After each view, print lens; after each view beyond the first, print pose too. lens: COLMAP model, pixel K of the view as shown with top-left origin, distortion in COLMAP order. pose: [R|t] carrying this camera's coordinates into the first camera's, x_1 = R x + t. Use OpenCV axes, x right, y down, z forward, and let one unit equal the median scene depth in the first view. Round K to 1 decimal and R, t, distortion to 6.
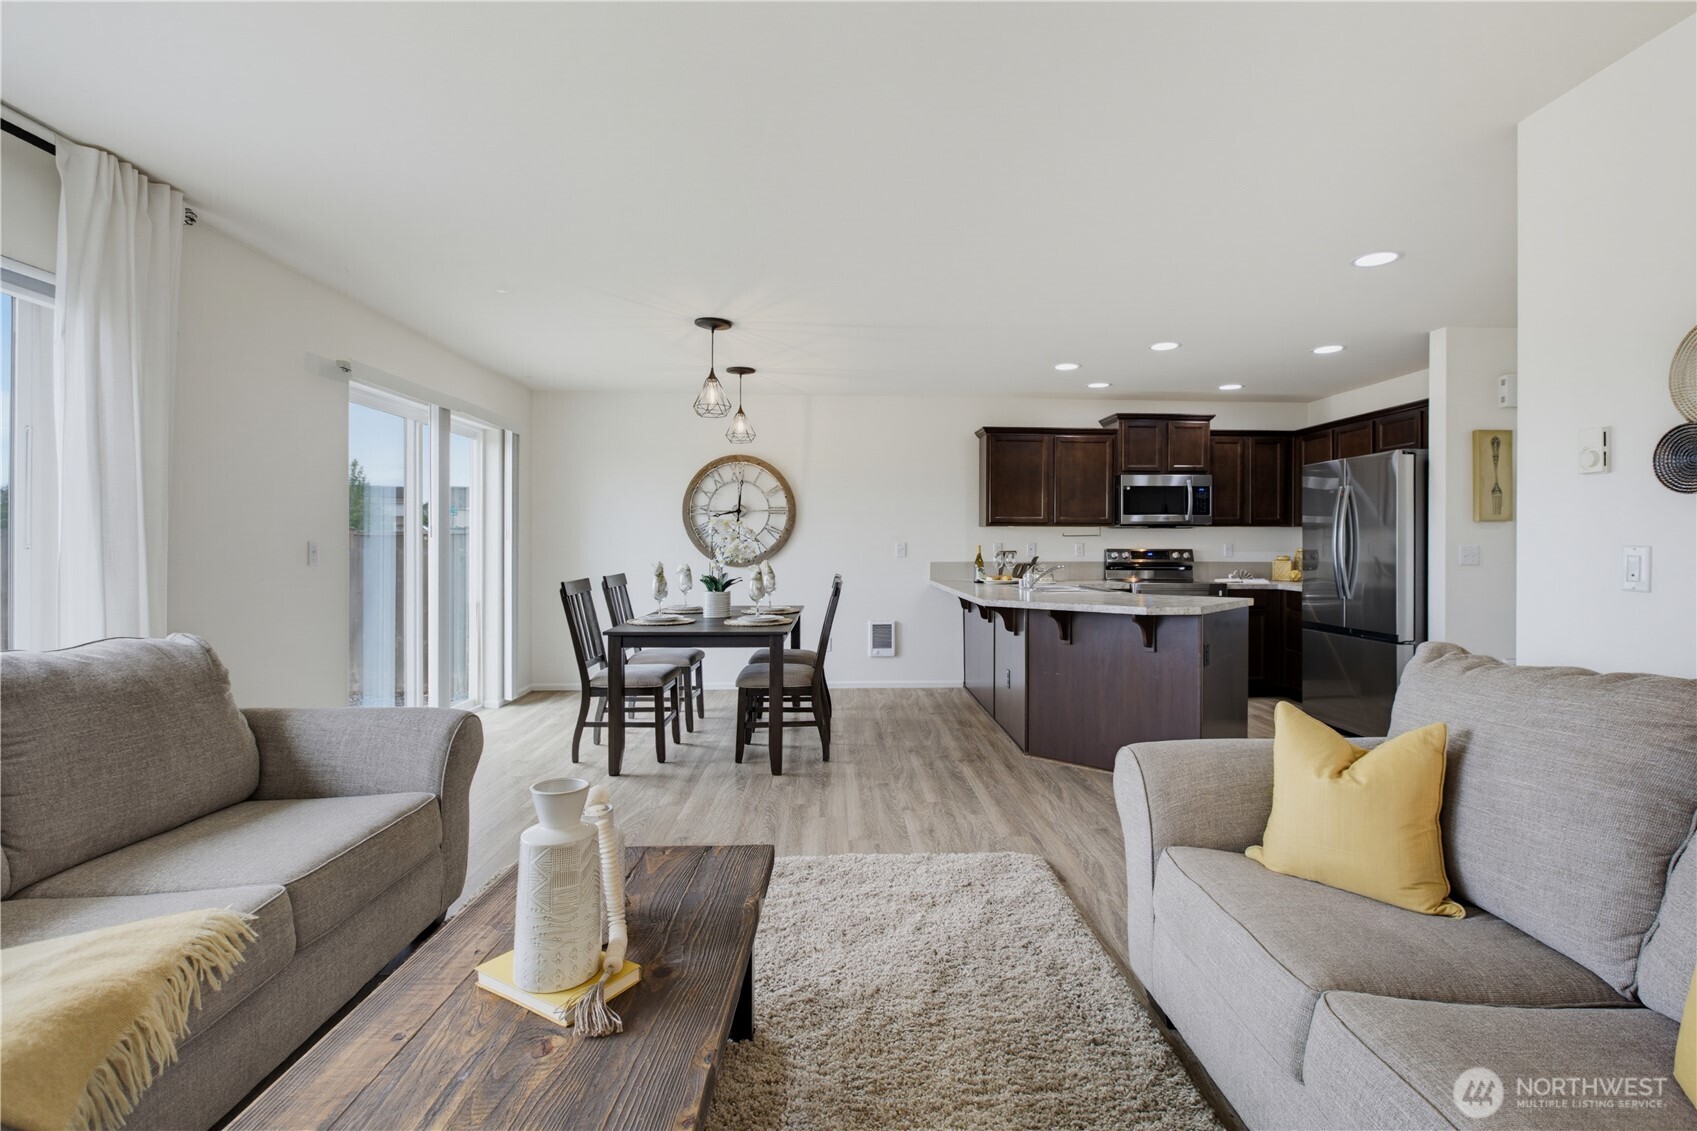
lens RADIAL K [[790.5, 0, 880.1], [0, 790.5, 545.0], [0, 0, 1]] dist [-0.005202, 0.000705]
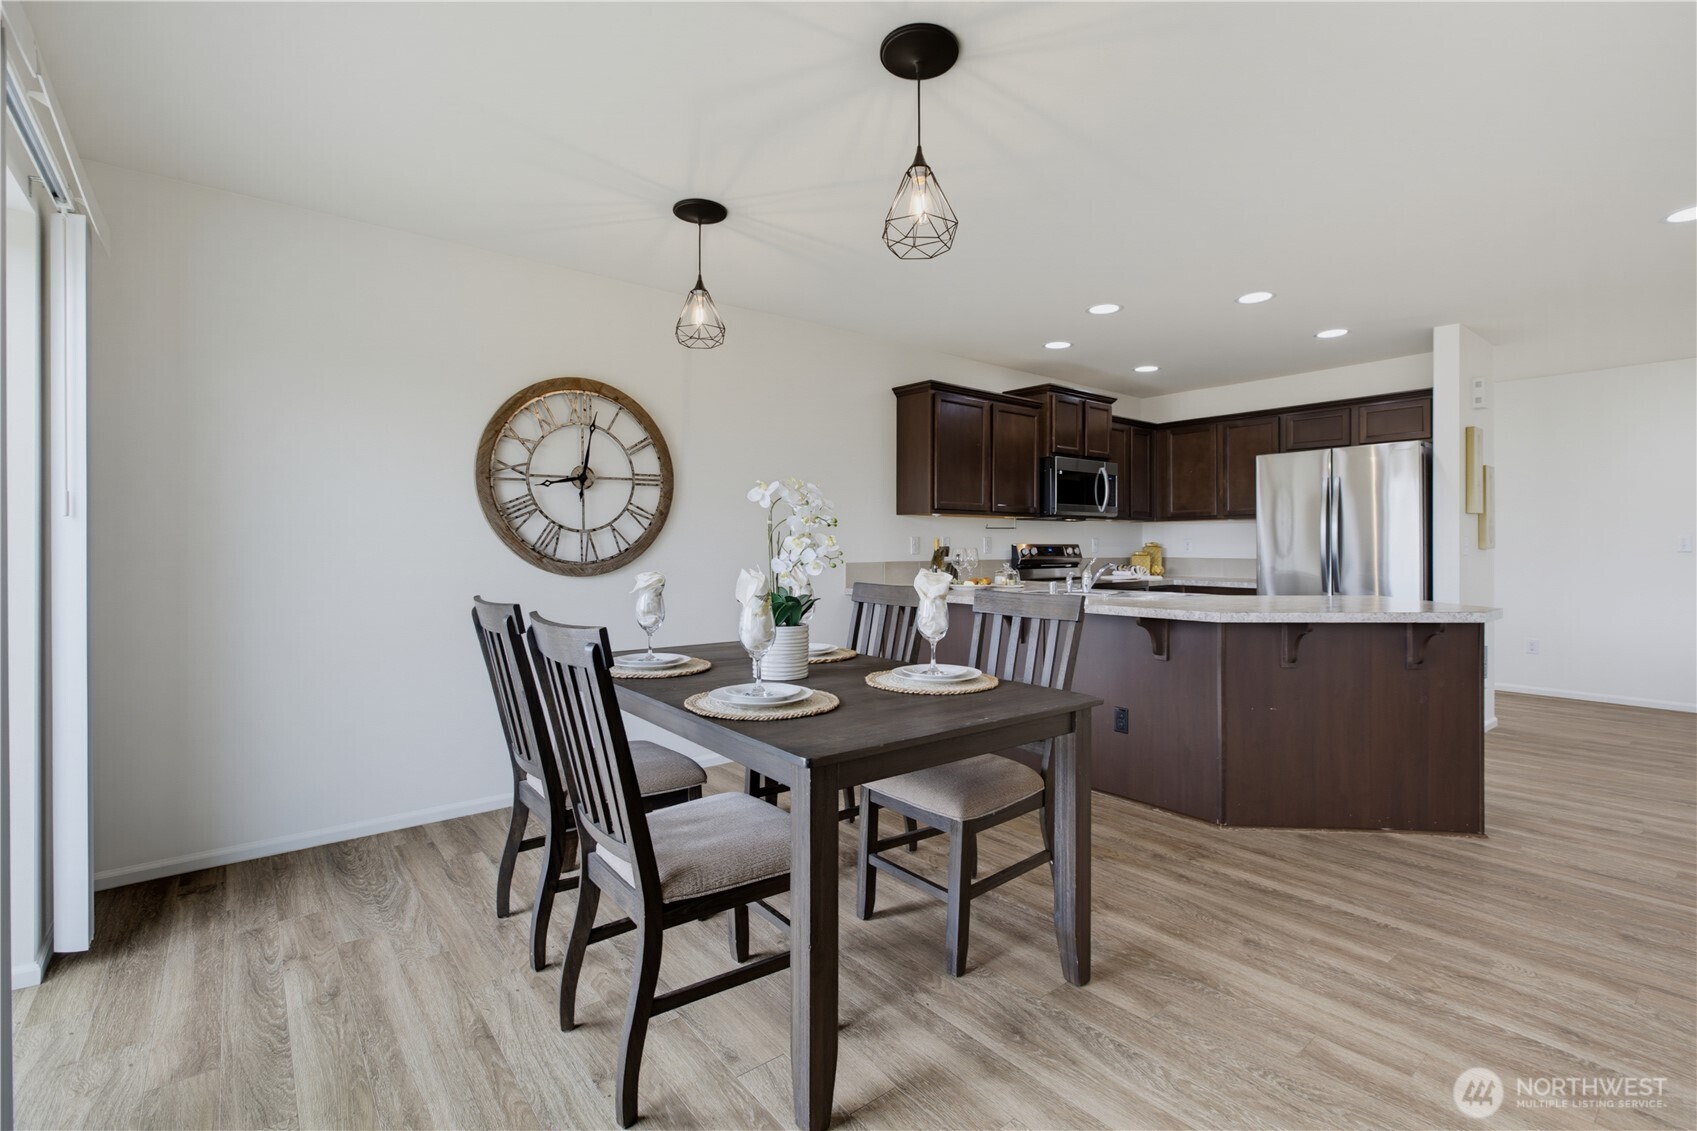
lens RADIAL K [[769.3, 0, 856.6], [0, 769.3, 547.2], [0, 0, 1]] dist [-0.003627, 0.000395]
pose [[0.811512, -0.003478, 0.584325, -0.347444], [0.004315, 0.999991, -0.000042, 0.007896], [-0.584319, 0.002556, 0.811520, 0.446540]]
